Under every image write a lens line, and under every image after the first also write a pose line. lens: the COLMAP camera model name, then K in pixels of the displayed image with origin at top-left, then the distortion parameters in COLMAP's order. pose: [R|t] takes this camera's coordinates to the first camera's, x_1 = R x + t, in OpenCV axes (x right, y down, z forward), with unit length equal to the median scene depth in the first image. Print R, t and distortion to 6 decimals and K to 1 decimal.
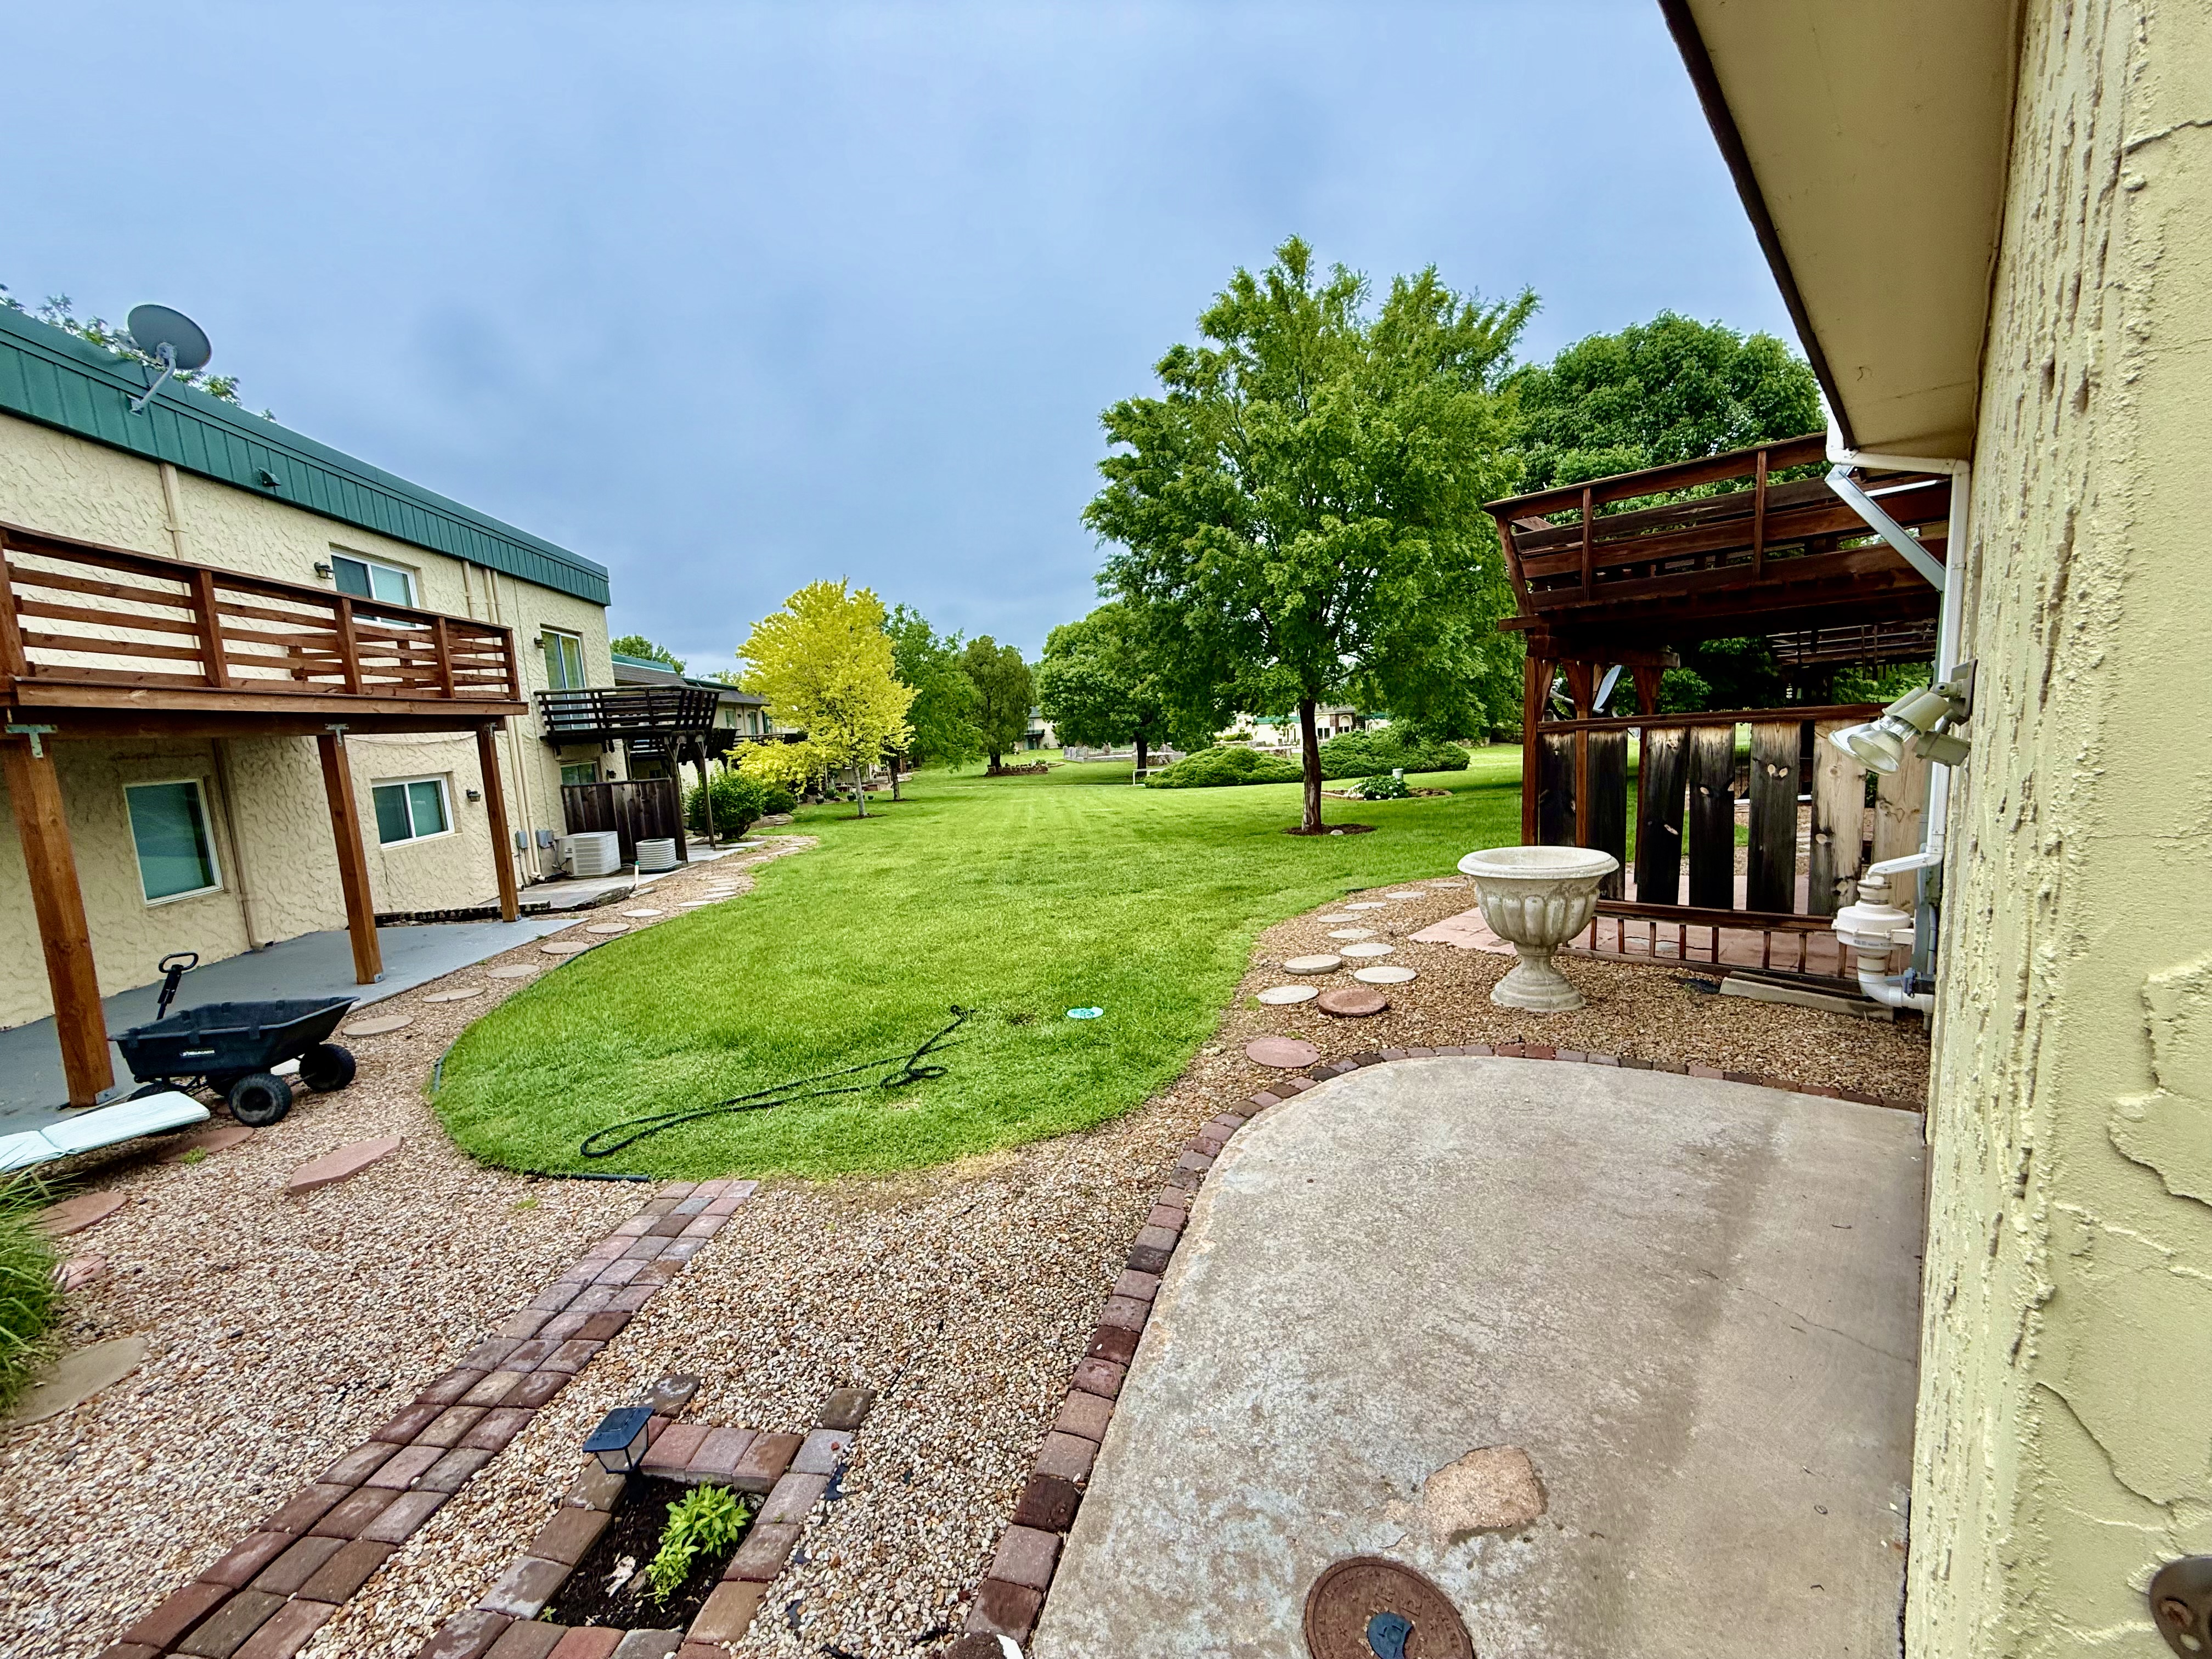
lens RADIAL K [[881.4, 0, 1098.5], [0, 881.4, 829.3], [0, 0, 1]] dist [0.000577, -0.000023]
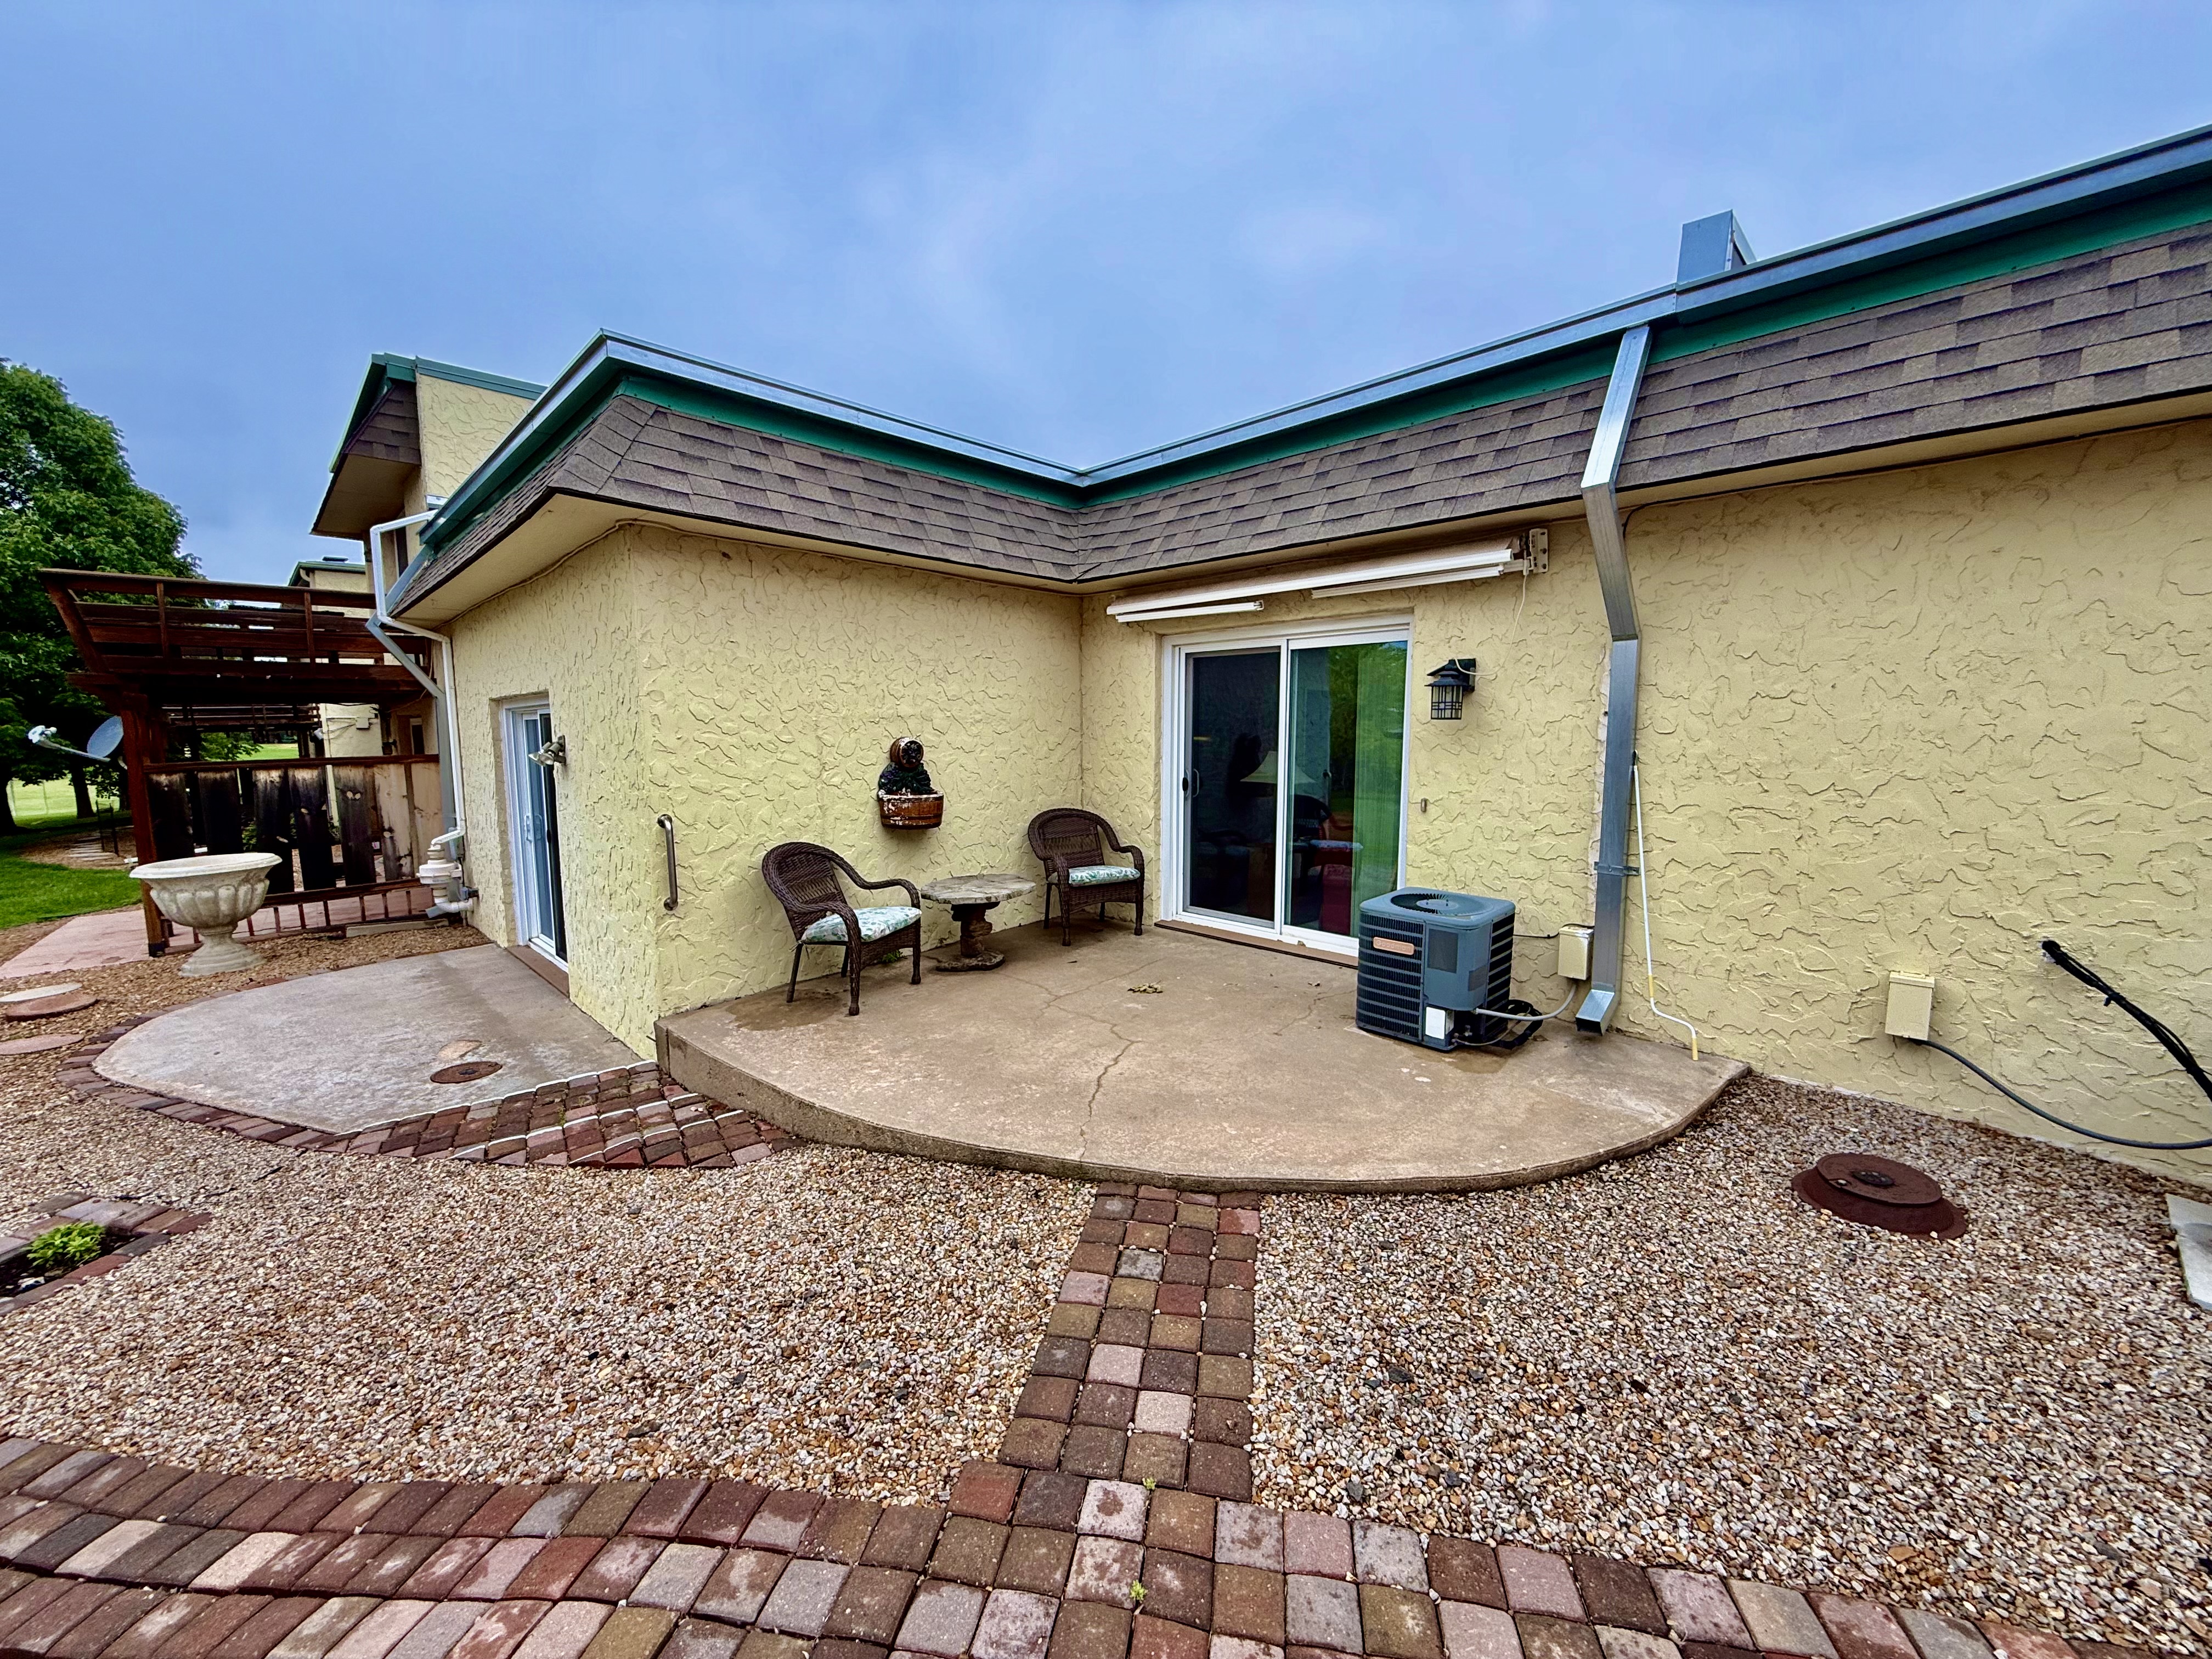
lens RADIAL K [[881.4, 0, 1102.4], [0, 881.4, 830.5], [0, 0, 1]] dist [0.000577, -0.000023]
pose [[0.031939, -0.055527, 0.997946, -0.430395], [0.130701, 0.990114, 0.050908, 0.050950], [-0.990907, 0.128807, 0.038881, -0.219912]]
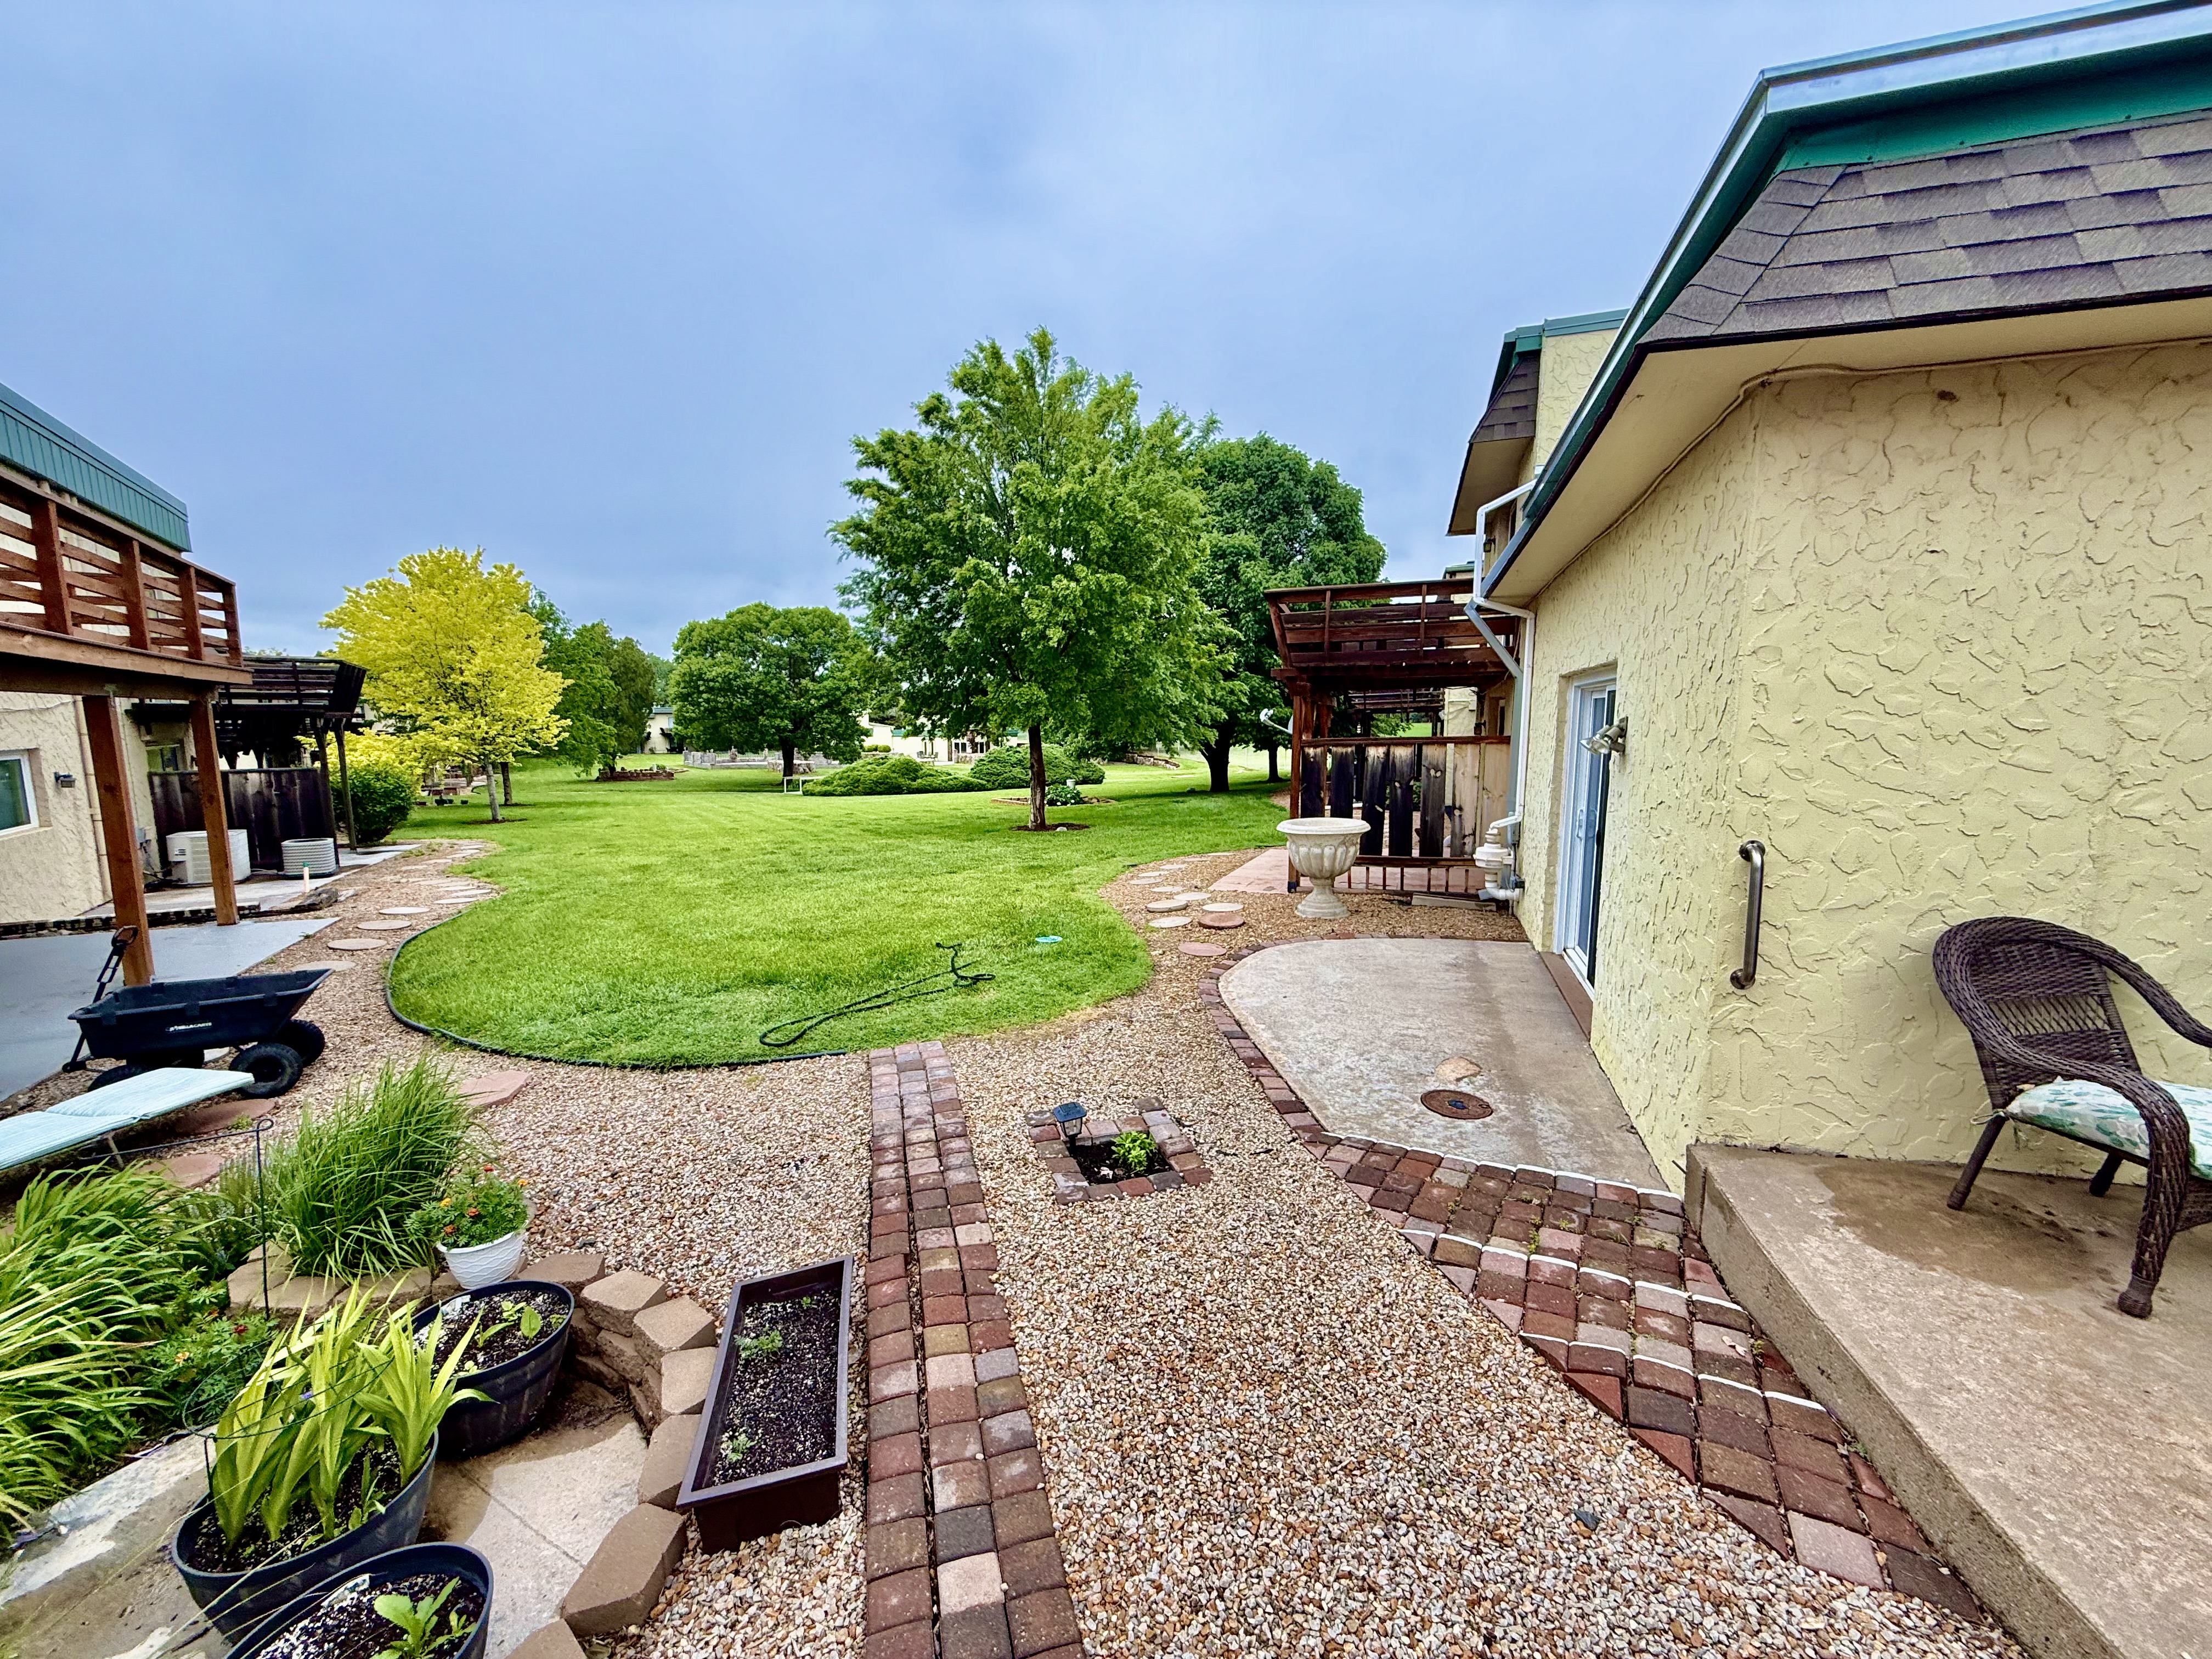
lens RADIAL K [[881.4, 0, 1096.5], [0, 881.4, 827.8], [0, 0, 1]] dist [0.000577, -0.000023]
pose [[0.908958, 0.000540, 0.416886, -0.290139], [0.006710, 0.999851, -0.015925, 0.033849], [-0.416833, 0.017273, 0.908819, -0.147697]]
